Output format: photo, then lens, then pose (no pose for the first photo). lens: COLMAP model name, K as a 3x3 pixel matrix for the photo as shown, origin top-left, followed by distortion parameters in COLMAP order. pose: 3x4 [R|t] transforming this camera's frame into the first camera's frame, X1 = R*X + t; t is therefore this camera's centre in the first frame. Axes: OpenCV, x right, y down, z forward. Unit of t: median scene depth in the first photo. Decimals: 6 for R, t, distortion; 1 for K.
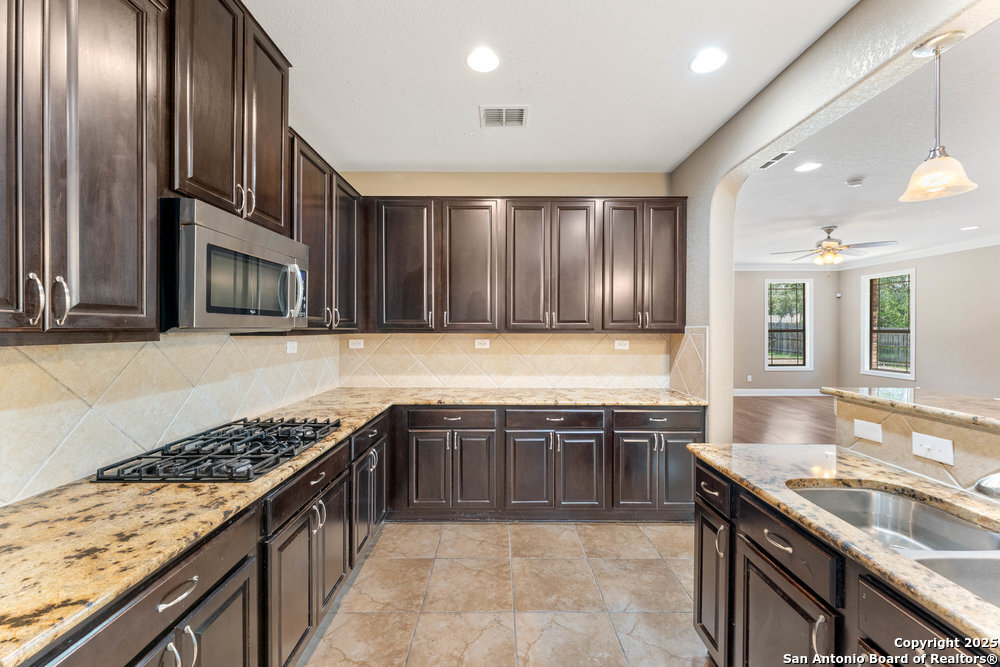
lens RADIAL K [[402.9, 0, 495.4], [0, 402.9, 330.3], [0, 0, 1]] dist [0.002987, -0.001082]
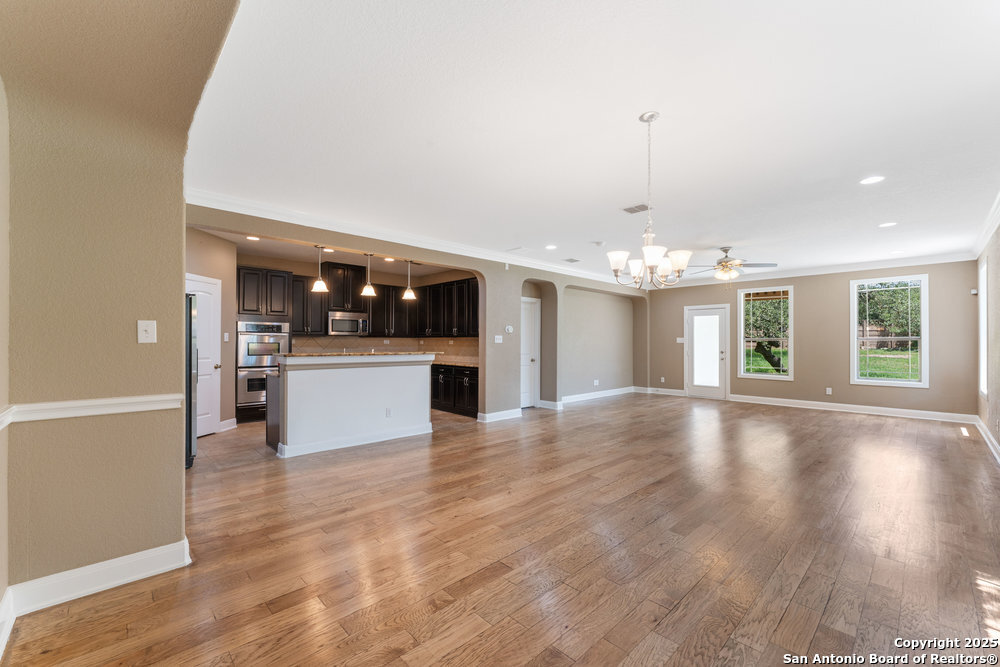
lens RADIAL K [[402.9, 0, 505.1], [0, 402.9, 339.1], [0, 0, 1]] dist [0.002987, -0.001082]
pose [[0.701610, -0.006210, -0.712534, 1.858216], [-0.004949, 0.999895, -0.013588, 0.043851], [0.712544, 0.013060, 0.701506, -0.418888]]
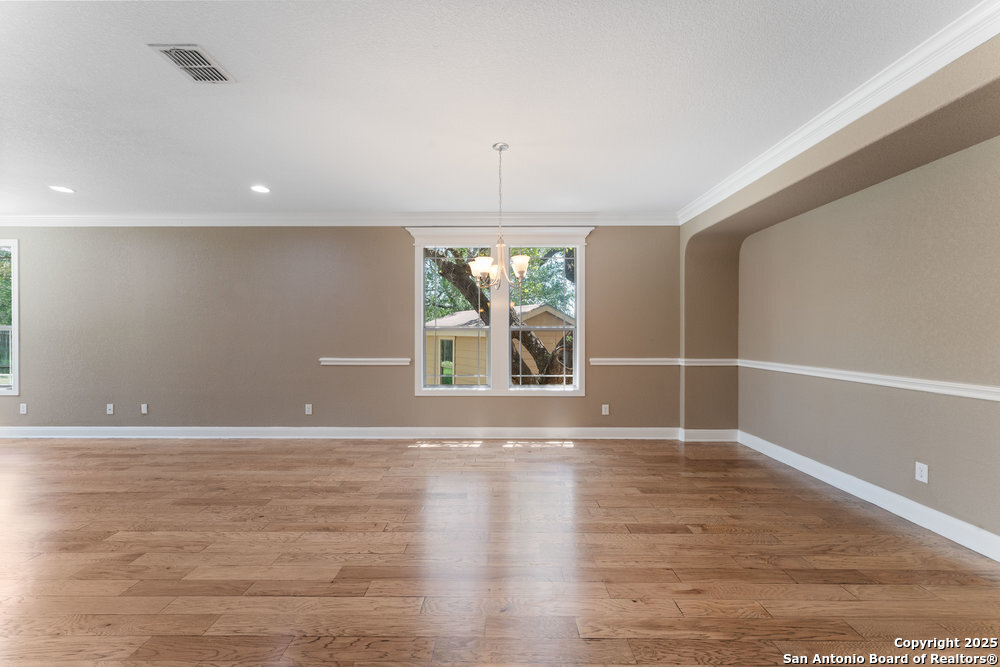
lens RADIAL K [[402.9, 0, 498.0], [0, 402.9, 336.1], [0, 0, 1]] dist [0.002987, -0.001082]
pose [[0.003807, 0.000536, 0.999993, 0.654517], [0.004665, 0.999989, -0.000554, 0.045044], [-0.999982, 0.004667, 0.003804, 0.274564]]
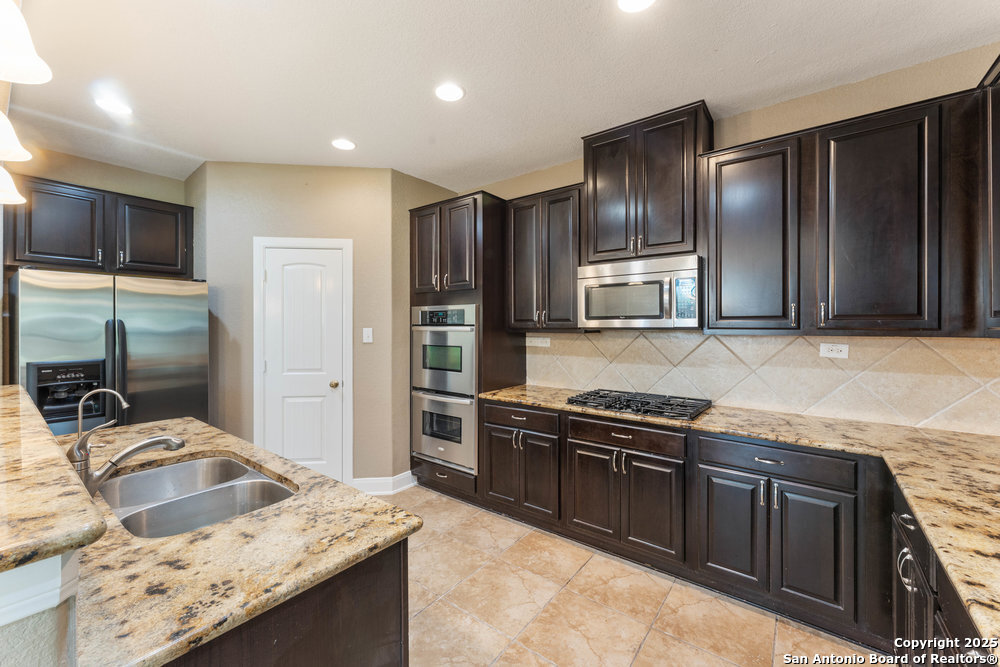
lens RADIAL K [[402.9, 0, 495.8], [0, 402.9, 326.2], [0, 0, 1]] dist [0.002987, -0.001082]
pose [[-0.617369, -0.002594, -0.786669, 0.479083], [-0.005882, 0.999982, 0.001318, -0.004679], [0.786652, 0.005441, -0.617373, 0.732431]]
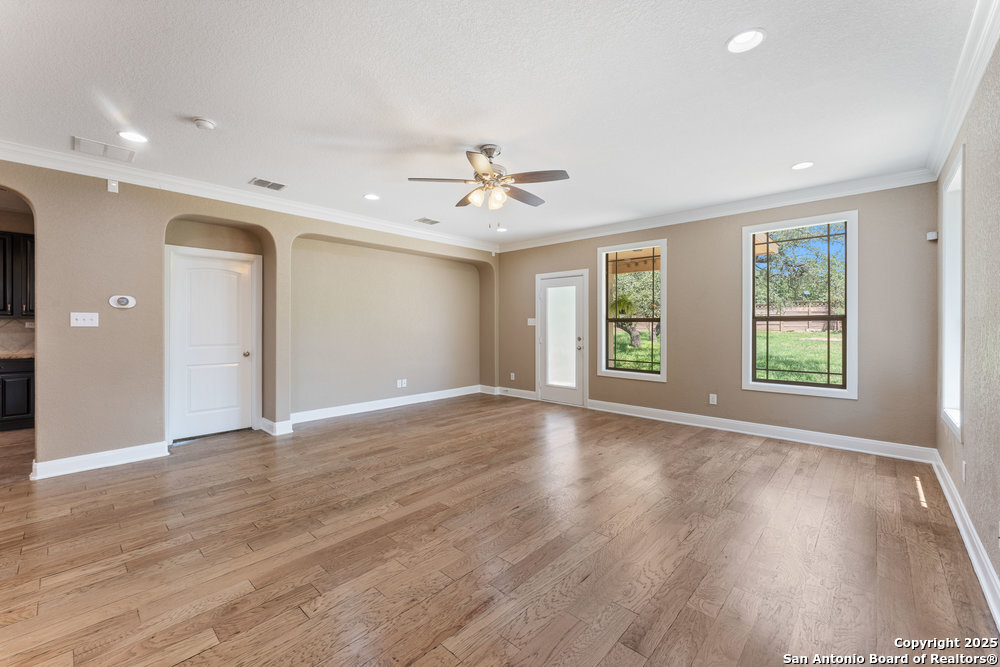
lens RADIAL K [[402.9, 0, 494.6], [0, 402.9, 326.8], [0, 0, 1]] dist [0.002987, -0.001082]
pose [[0.728645, 0.002554, -0.684887, 1.939300], [-0.003071, 0.999995, 0.000461, 0.033219], [0.684885, 0.001767, 0.728649, 0.843339]]
